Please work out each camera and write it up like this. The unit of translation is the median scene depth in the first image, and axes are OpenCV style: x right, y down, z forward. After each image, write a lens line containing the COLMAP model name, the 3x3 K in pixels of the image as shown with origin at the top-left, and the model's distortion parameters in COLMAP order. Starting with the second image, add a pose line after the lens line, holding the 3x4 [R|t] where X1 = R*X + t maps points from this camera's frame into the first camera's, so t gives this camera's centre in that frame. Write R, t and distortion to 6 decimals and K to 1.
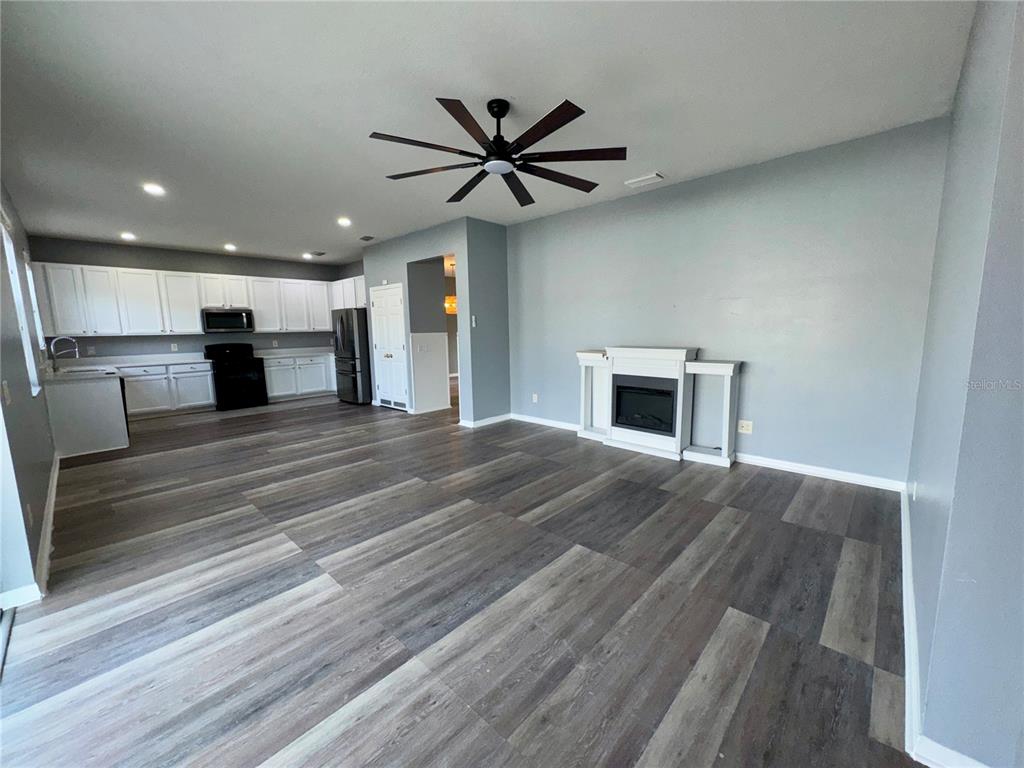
lens RADIAL K [[409.8, 0, 510.3], [0, 409.8, 383.9], [0, 0, 1]] dist [-0.000218, -0.000128]
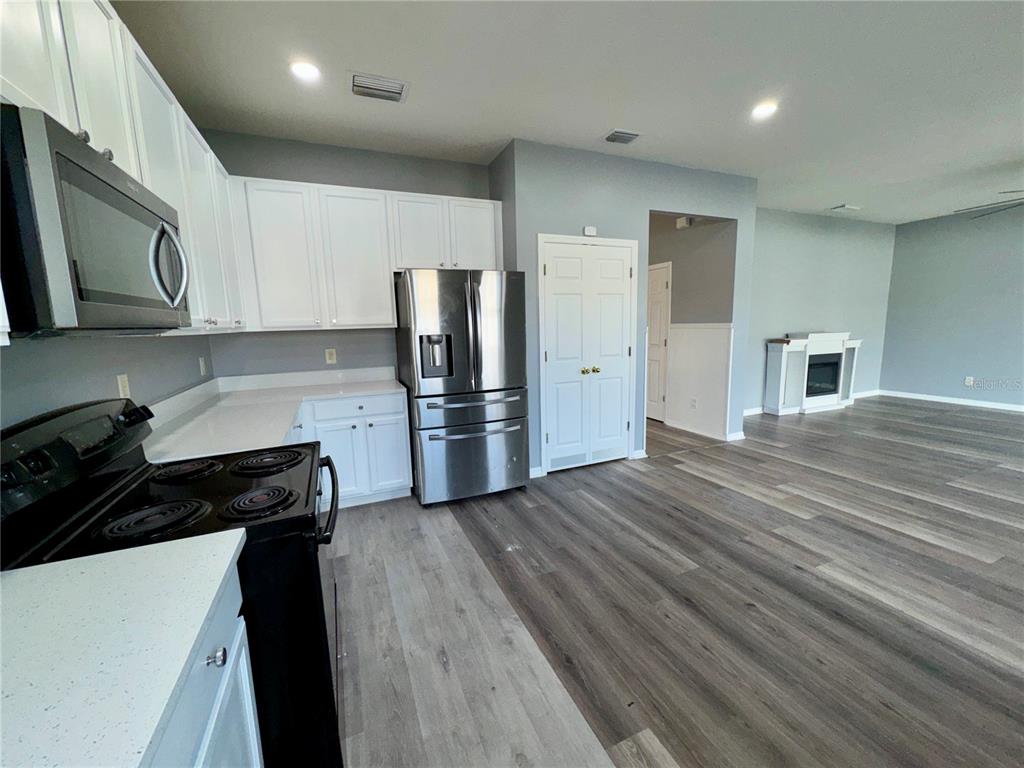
lens RADIAL K [[409.8, 0, 510.3], [0, 409.8, 383.9], [0, 0, 1]] dist [-0.000218, -0.000128]
pose [[0.399094, -0.124943, 0.908357, -1.368857], [0.142573, 0.987079, 0.073130, -0.173819], [-0.905757, 0.100321, 0.411751, 1.445731]]
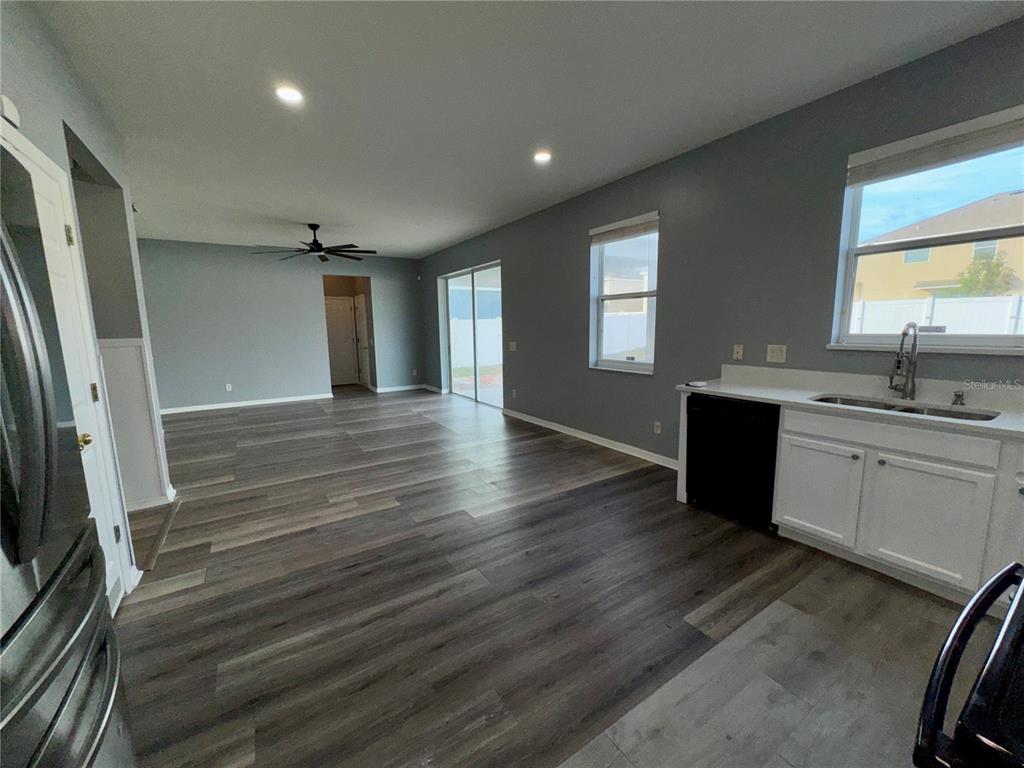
lens RADIAL K [[408.1, 0, 514.8], [0, 408.1, 384.4], [0, 0, 1]] dist [-0.000176, -0.000038]
pose [[-0.972044, -0.001470, 0.234796, -0.988407], [0.063119, 0.961535, 0.267330, -0.241840], [-0.226157, 0.274677, -0.934562, 1.897332]]
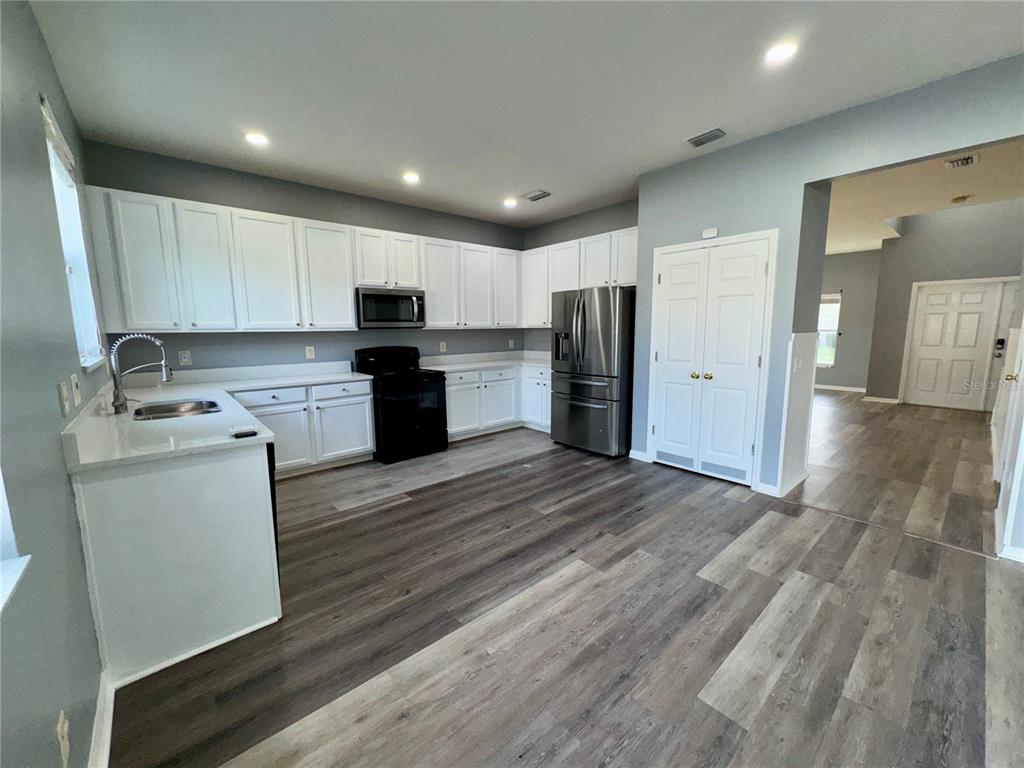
lens RADIAL K [[409.8, 0, 510.3], [0, 409.8, 383.9], [0, 0, 1]] dist [-0.000218, -0.000128]
pose [[0.994462, 0.023118, -0.102527, -0.802970], [-0.022882, 0.999732, 0.003481, -0.089994], [0.102580, -0.001116, 0.994724, 0.750356]]
